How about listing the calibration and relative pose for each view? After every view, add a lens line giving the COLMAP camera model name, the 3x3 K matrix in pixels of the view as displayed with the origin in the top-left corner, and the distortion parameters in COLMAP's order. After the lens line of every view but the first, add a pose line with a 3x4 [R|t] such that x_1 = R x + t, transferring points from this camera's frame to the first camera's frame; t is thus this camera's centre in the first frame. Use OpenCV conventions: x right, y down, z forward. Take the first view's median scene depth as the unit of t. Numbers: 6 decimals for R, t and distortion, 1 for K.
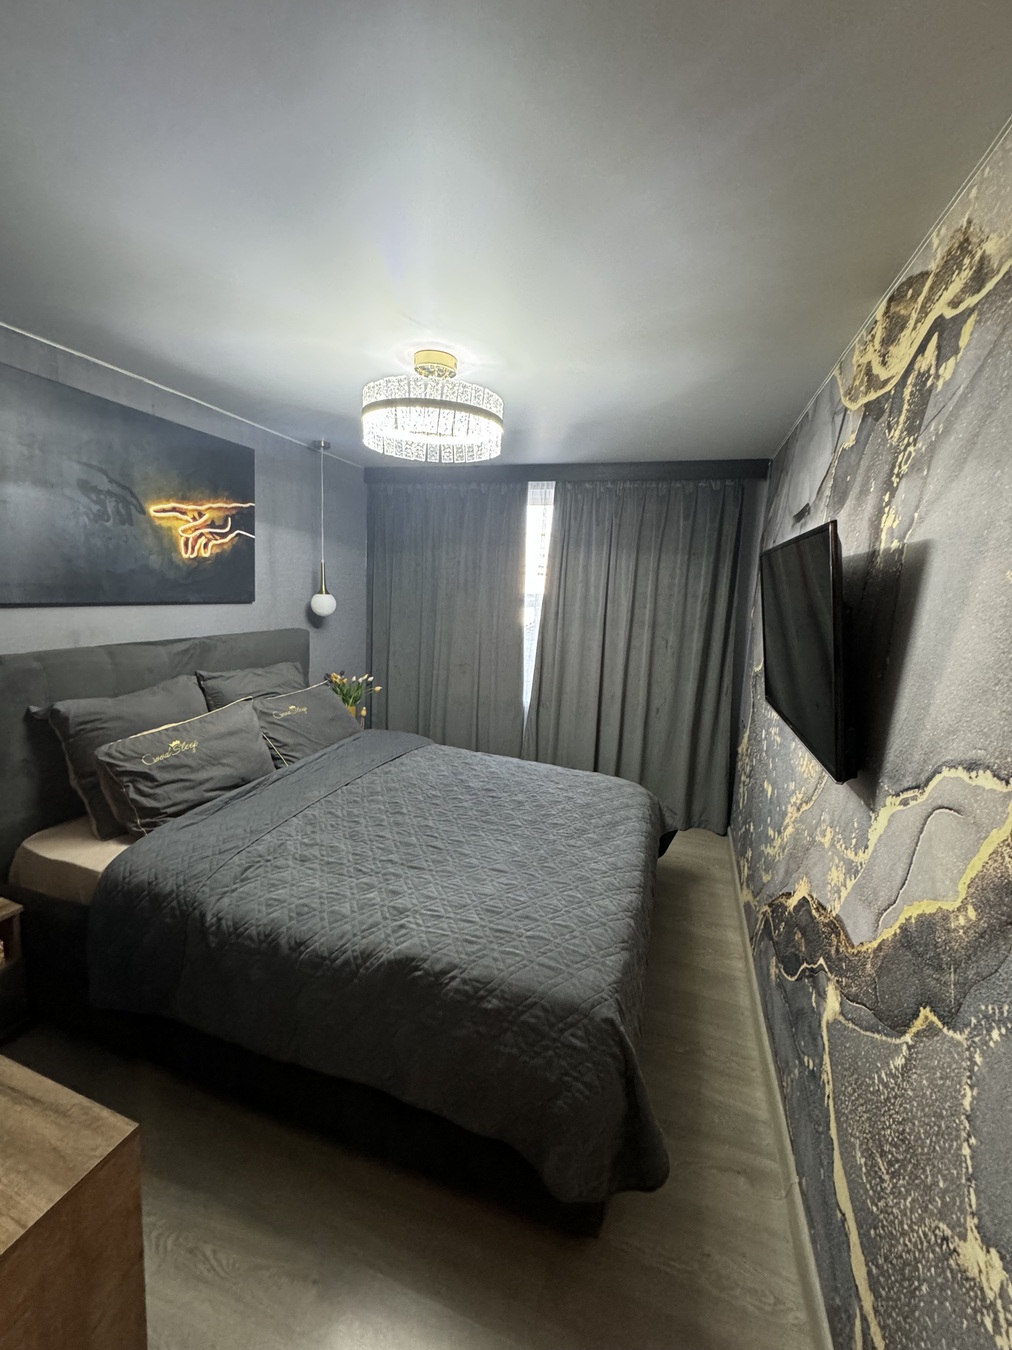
lens RADIAL K [[538.9, 0, 507.8], [0, 538.9, 674.3], [0, 0, 1]] dist [-0.002931, 0.000638]
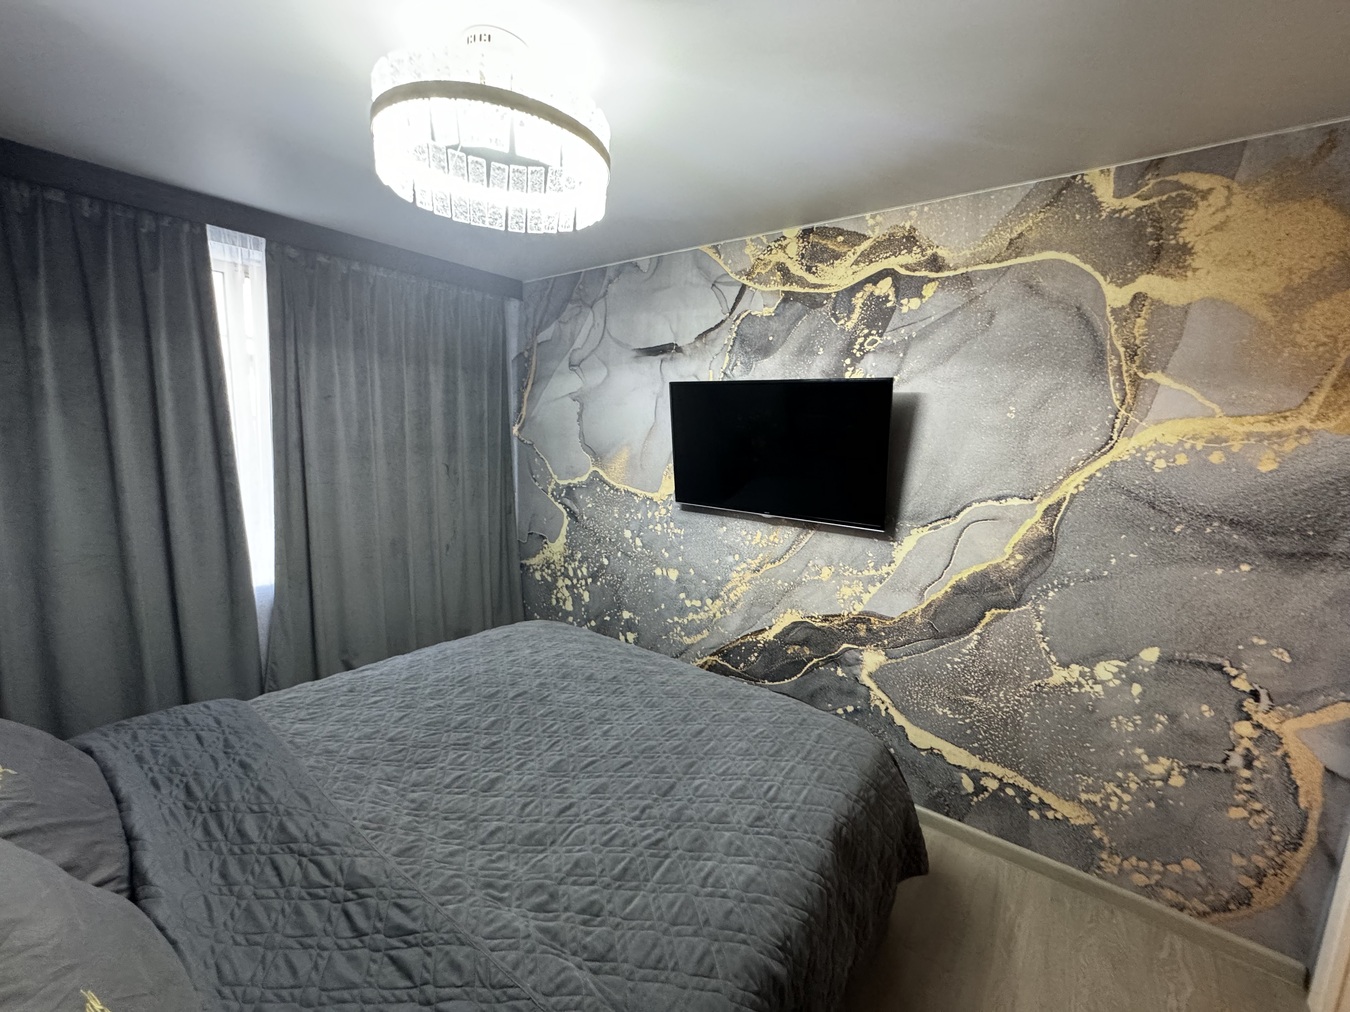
lens RADIAL K [[538.9, 0, 673.1], [0, 538.9, 503.7], [0, 0, 1]] dist [-0.002931, 0.000638]
pose [[0.326194, -0.173452, 0.929253, -1.300911], [0.133442, 0.981627, 0.136386, -0.229366], [-0.935837, 0.079513, 0.343347, 1.136458]]
